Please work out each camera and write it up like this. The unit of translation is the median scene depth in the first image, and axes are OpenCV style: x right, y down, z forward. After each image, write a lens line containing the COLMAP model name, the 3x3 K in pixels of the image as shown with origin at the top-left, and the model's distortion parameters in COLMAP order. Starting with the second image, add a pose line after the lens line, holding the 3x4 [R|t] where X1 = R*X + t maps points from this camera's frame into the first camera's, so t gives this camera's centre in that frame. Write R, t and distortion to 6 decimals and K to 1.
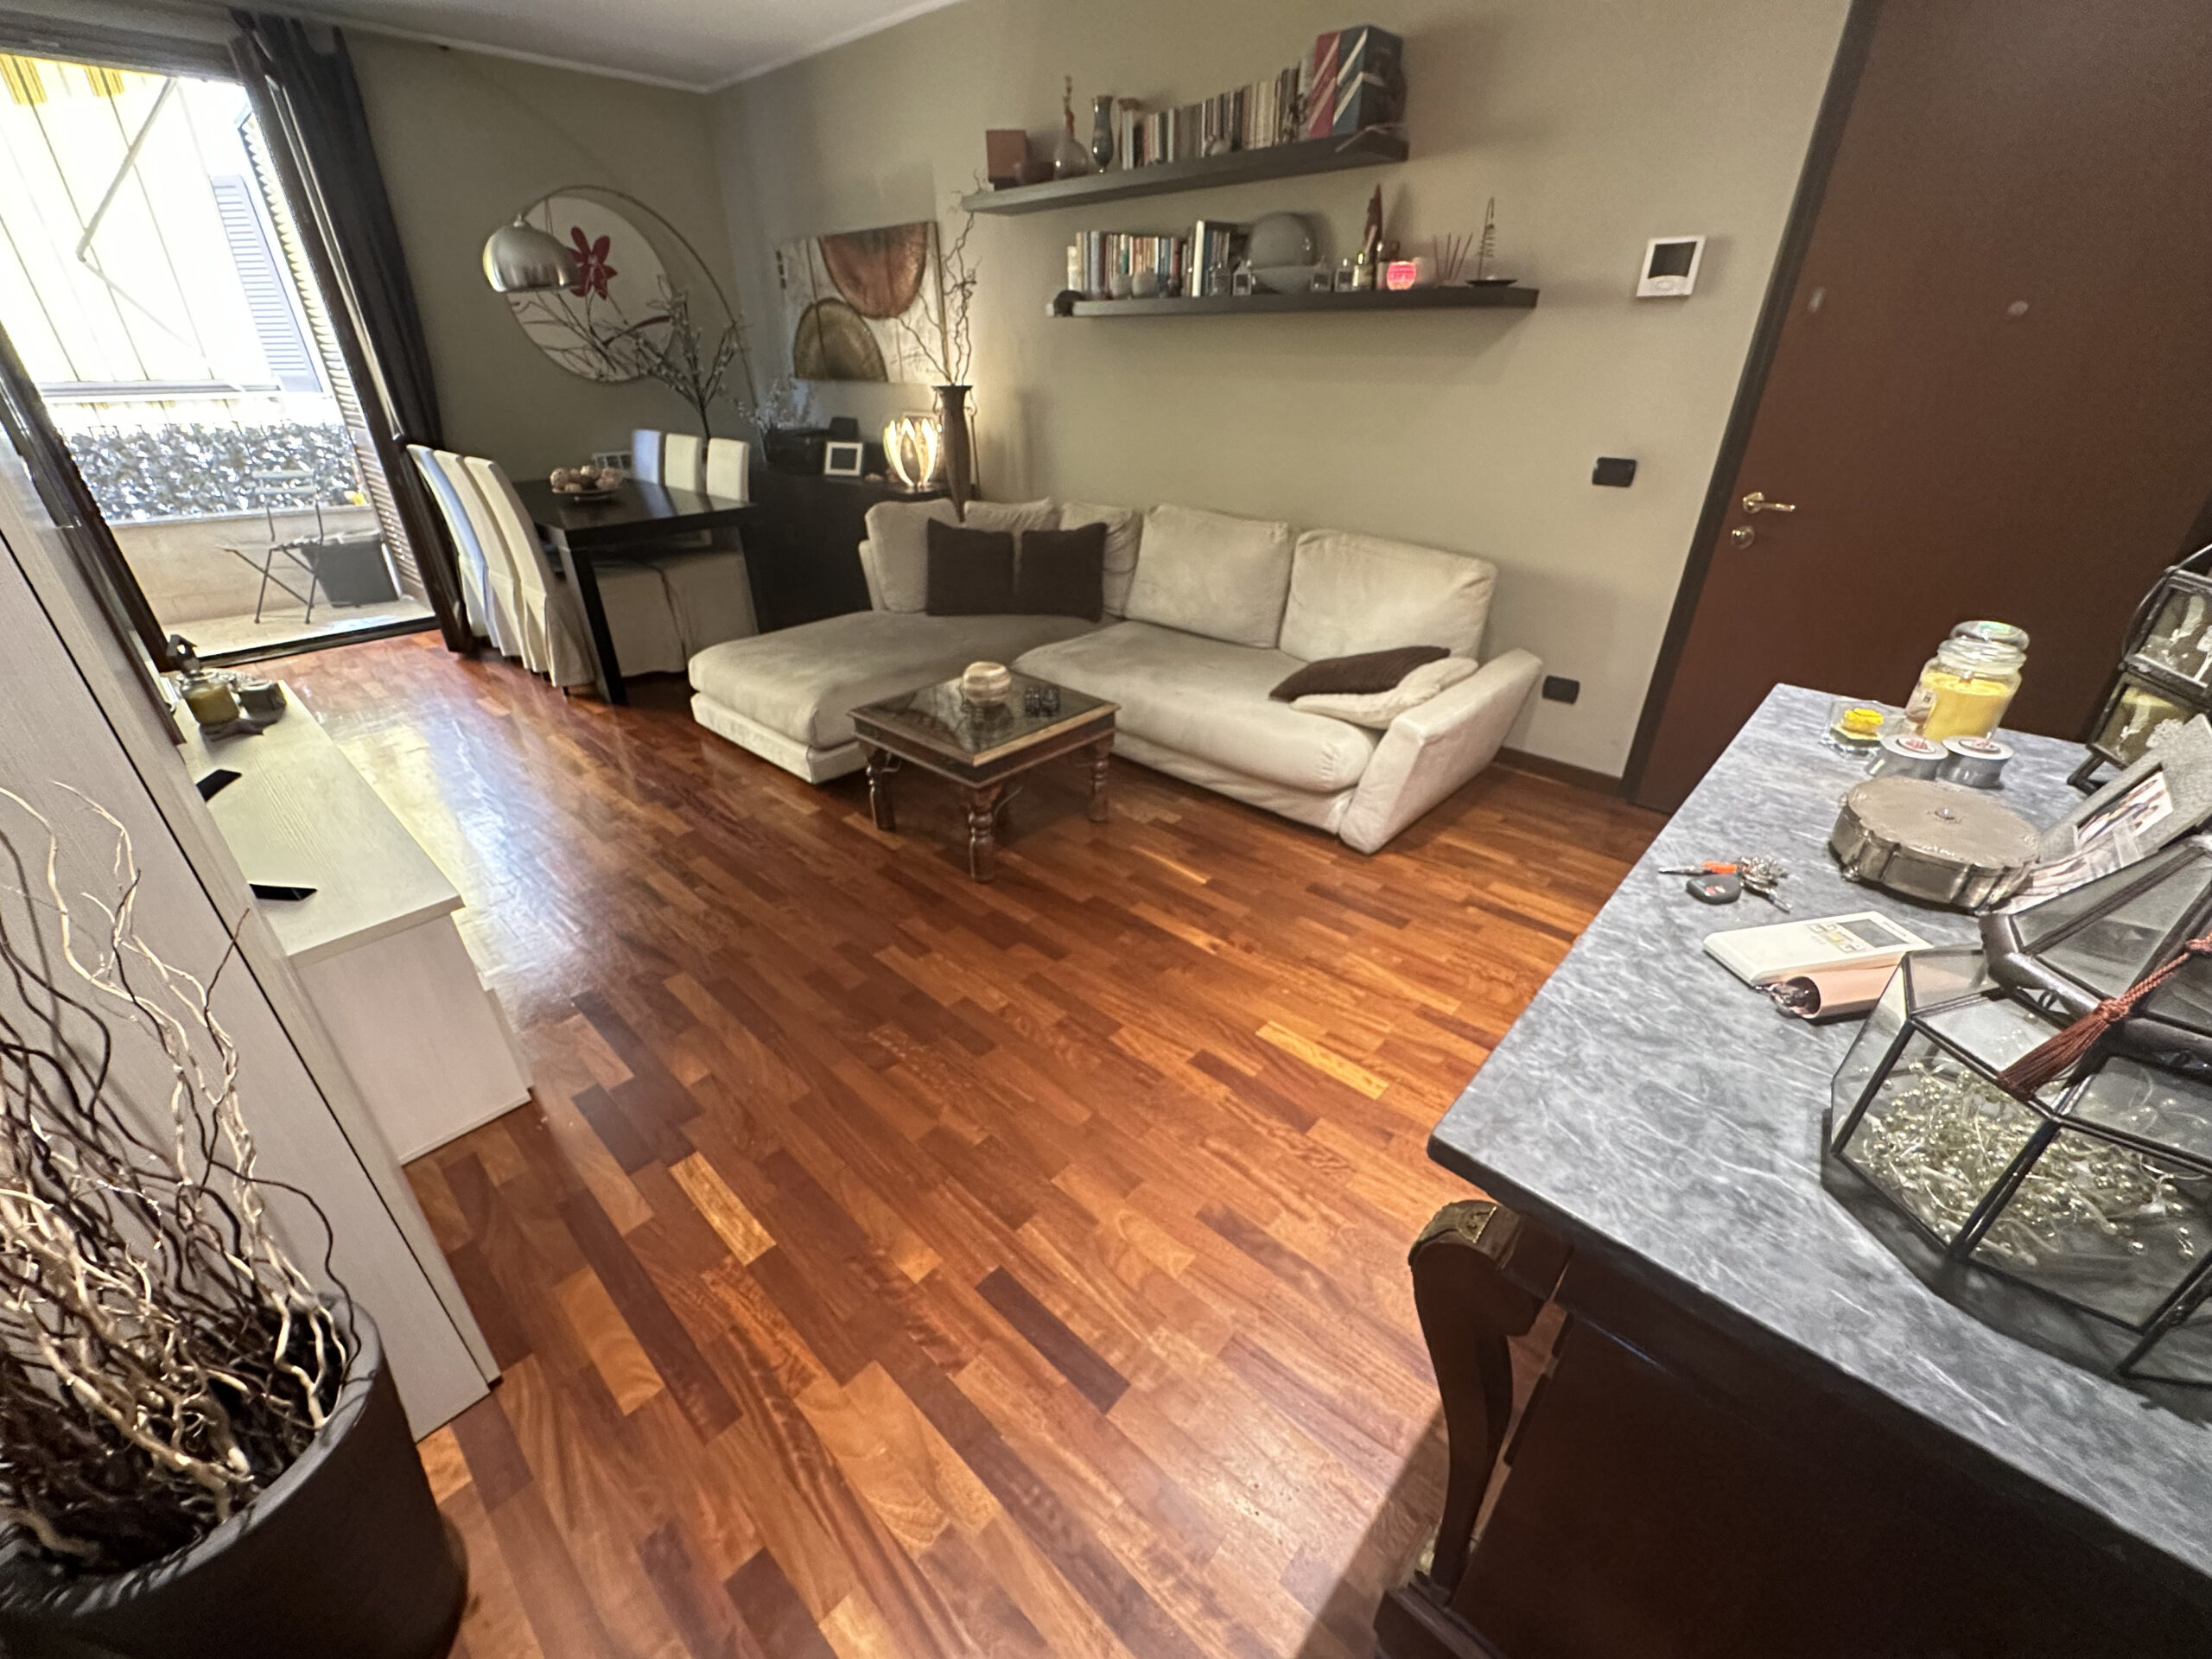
lens RADIAL K [[887.0, 0, 1106.0], [0, 887.0, 832.3], [0, 0, 1]] dist [0.001064, 0.000535]
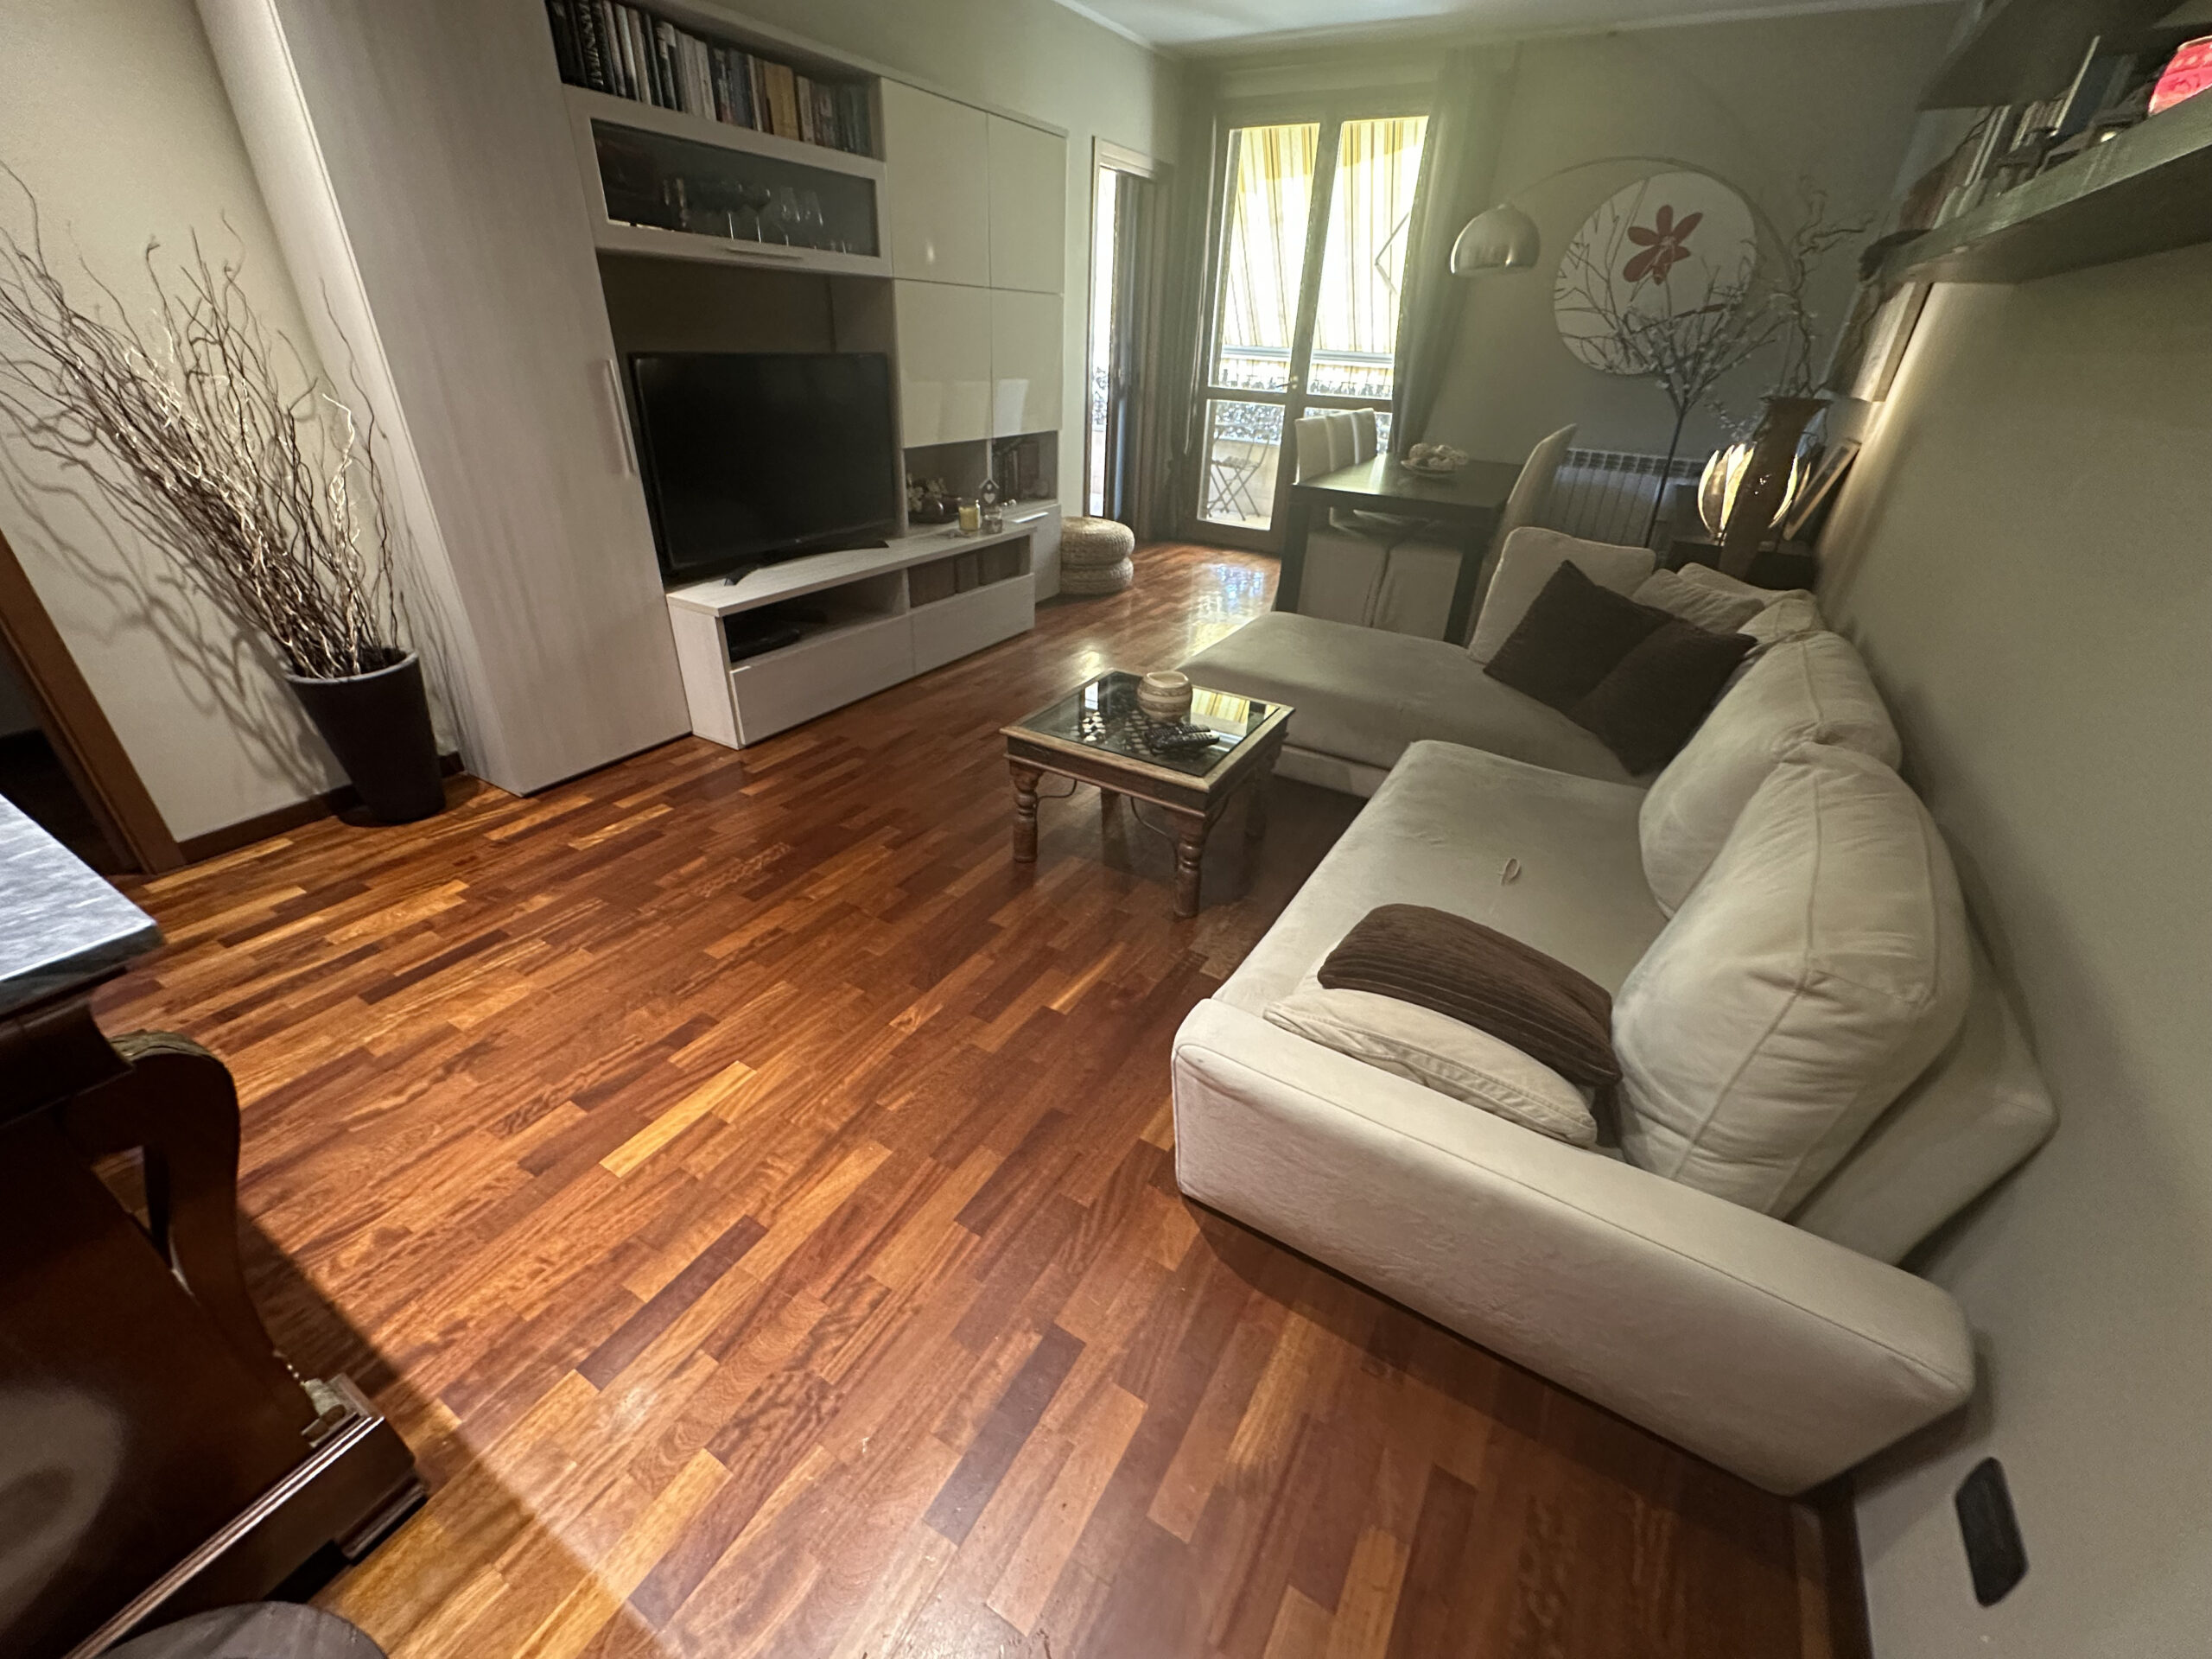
lens RADIAL K [[882.4, 0, 1105.4], [0, 882.4, 833.9], [0, 0, 1]] dist [-0.003687, 0.000183]
pose [[0.209976, 0.493431, -0.844059, 0.552389], [-0.499339, 0.796344, 0.341317, -0.276700], [0.840578, 0.349803, 0.413602, 0.543498]]
